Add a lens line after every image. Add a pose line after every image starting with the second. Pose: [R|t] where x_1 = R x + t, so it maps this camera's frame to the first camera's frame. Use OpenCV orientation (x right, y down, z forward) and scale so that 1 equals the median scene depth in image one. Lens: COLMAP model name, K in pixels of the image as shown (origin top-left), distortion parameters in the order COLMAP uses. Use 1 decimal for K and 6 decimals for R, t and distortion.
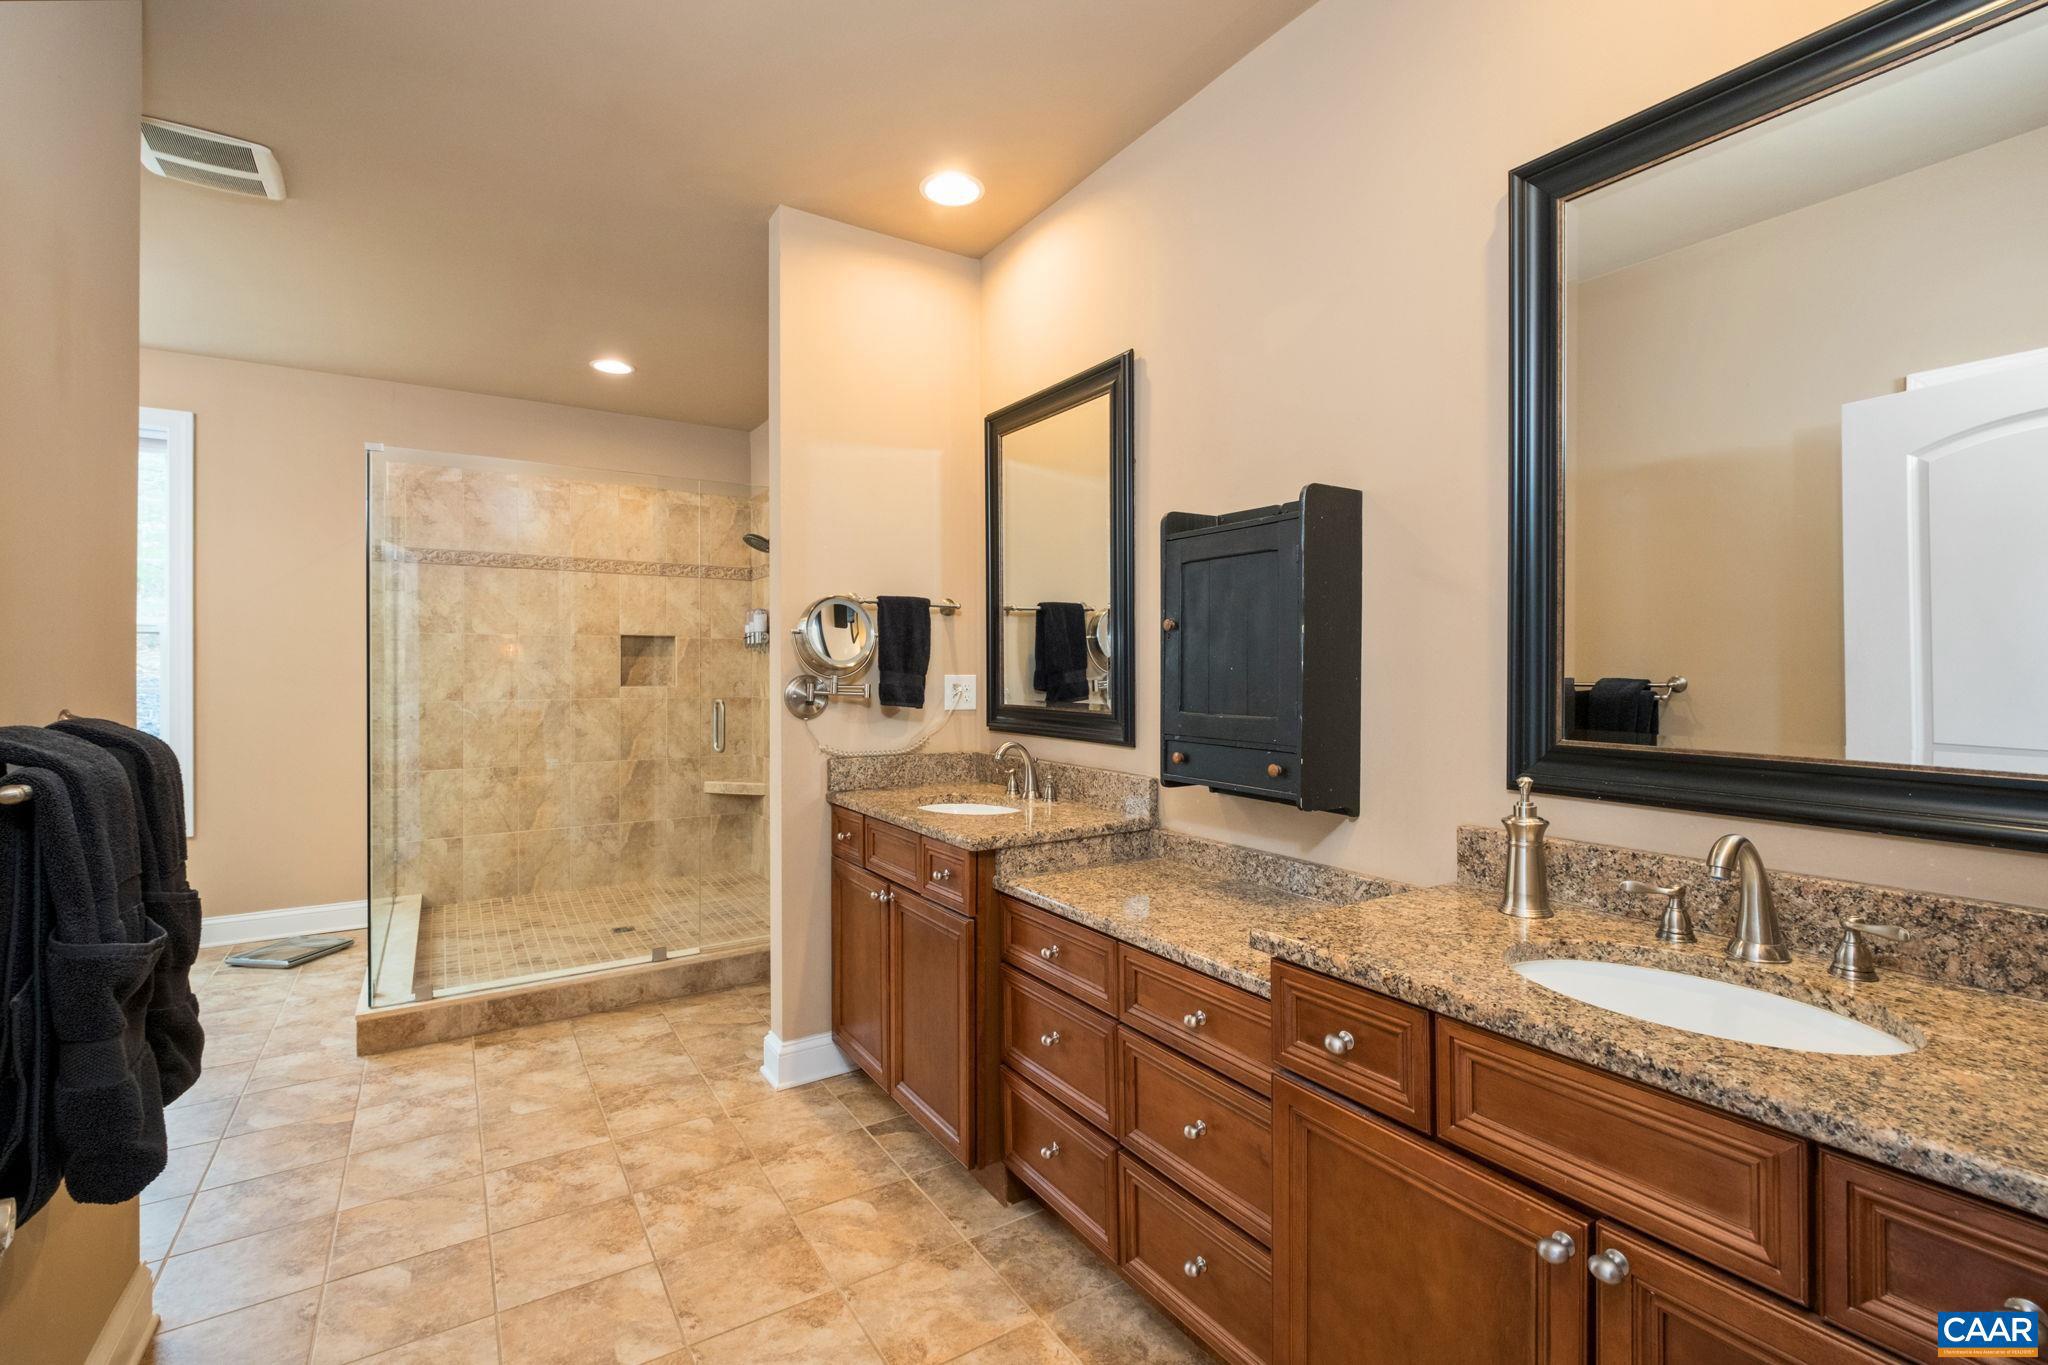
lens RADIAL K [[906.1, 0, 1026.6], [0, 906.1, 669.1], [0, 0, 1]] dist [-0.004533, -0.002323]
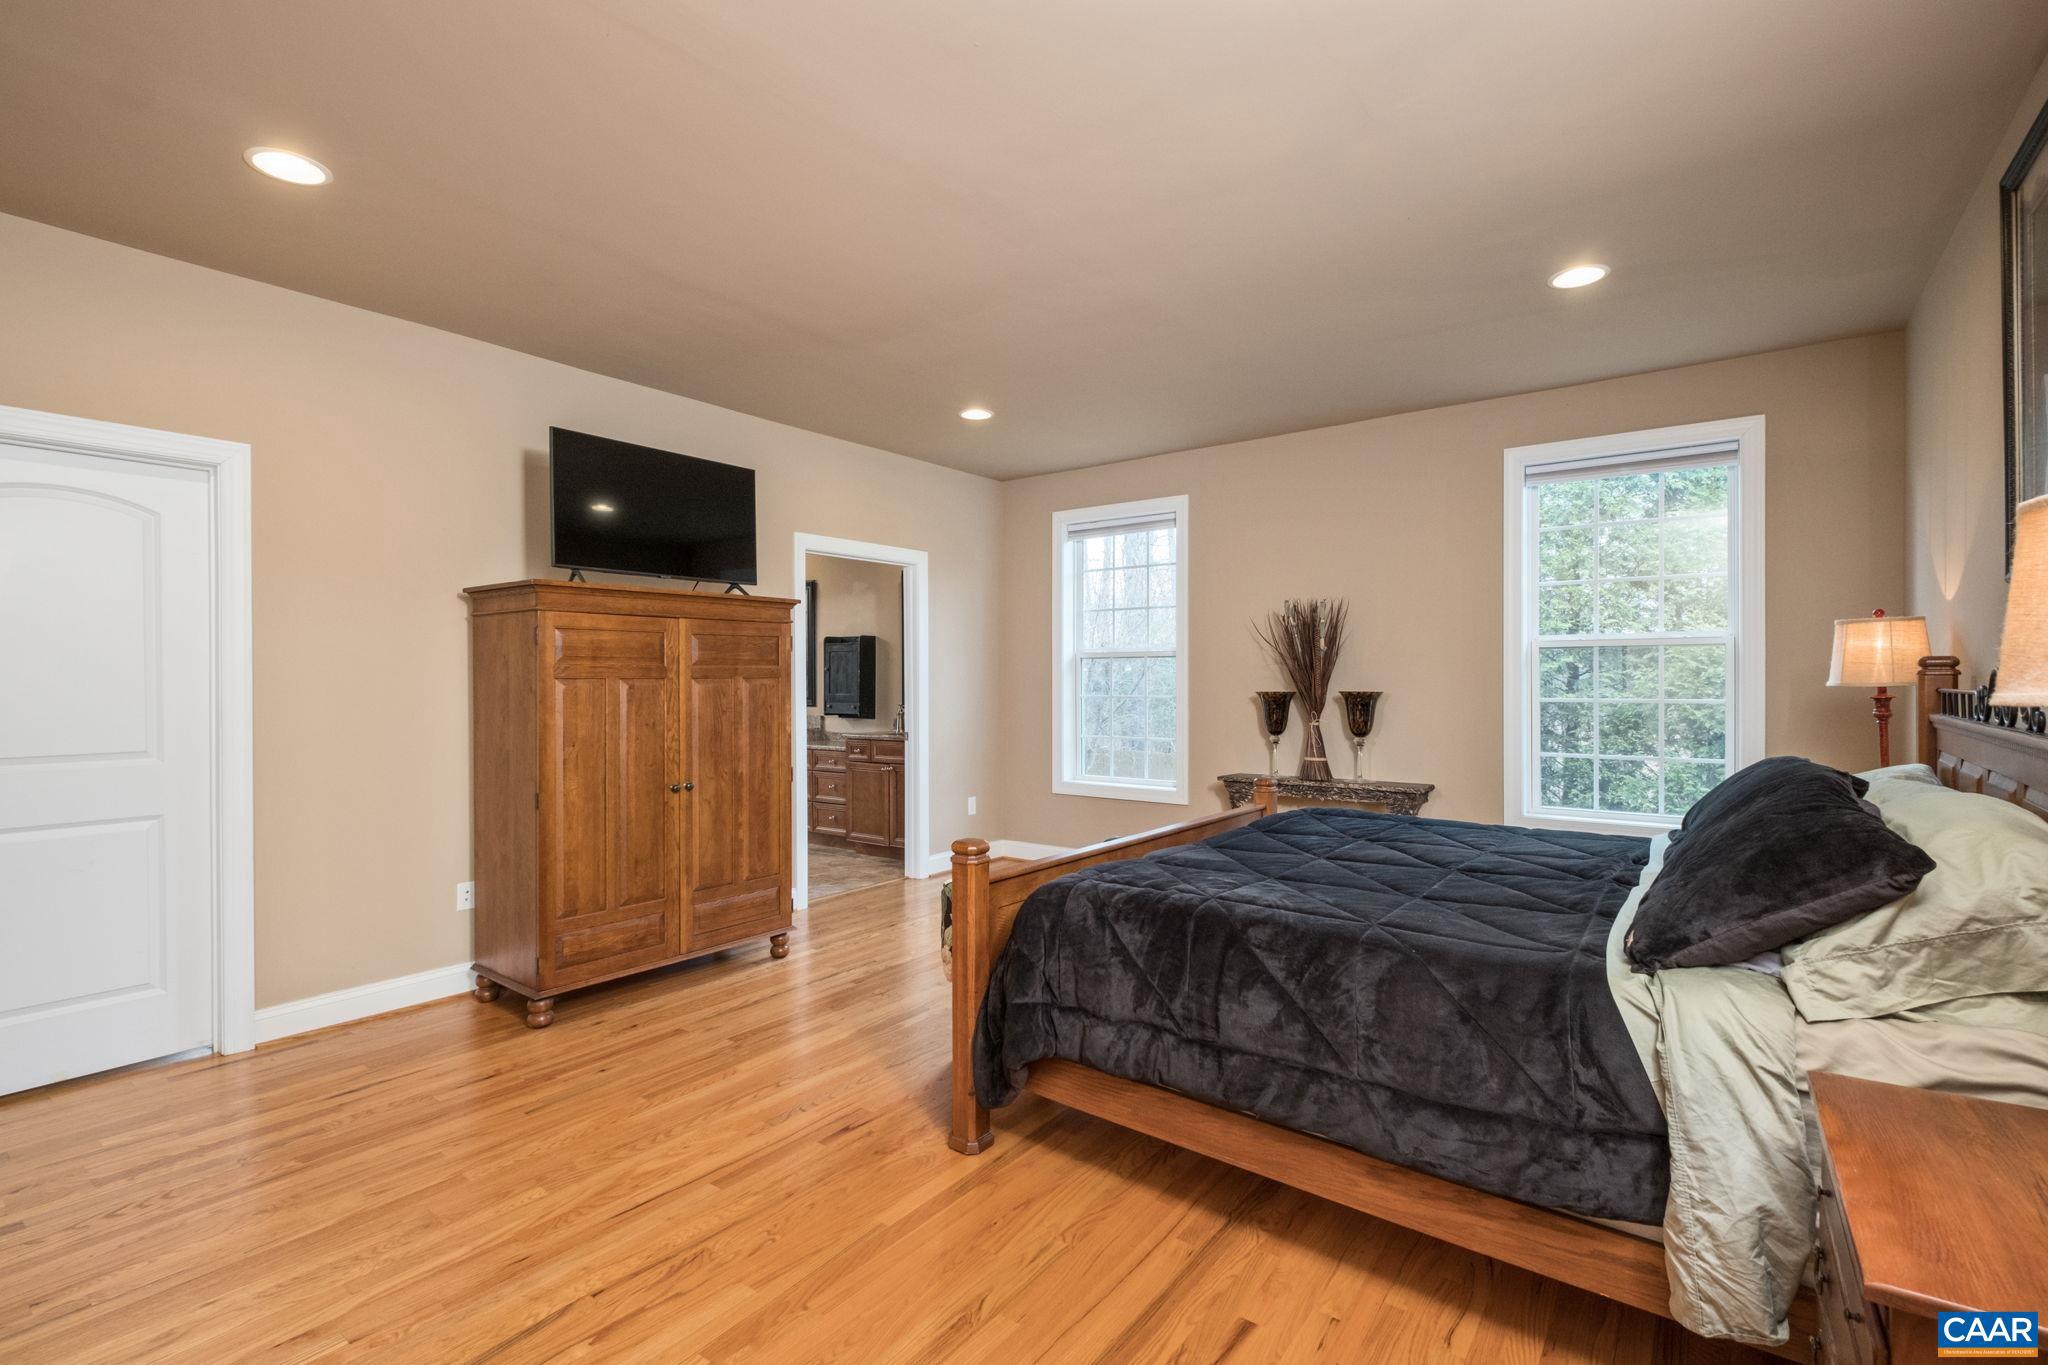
lens RADIAL K [[906.1, 0, 1021.6], [0, 906.1, 683.2], [0, 0, 1]] dist [-0.004533, -0.002323]
pose [[0.937367, -0.000612, 0.348342, -0.380301], [0.000700, 1.000000, -0.000125, 0.008821], [-0.348341, 0.000361, 0.937368, -2.724958]]
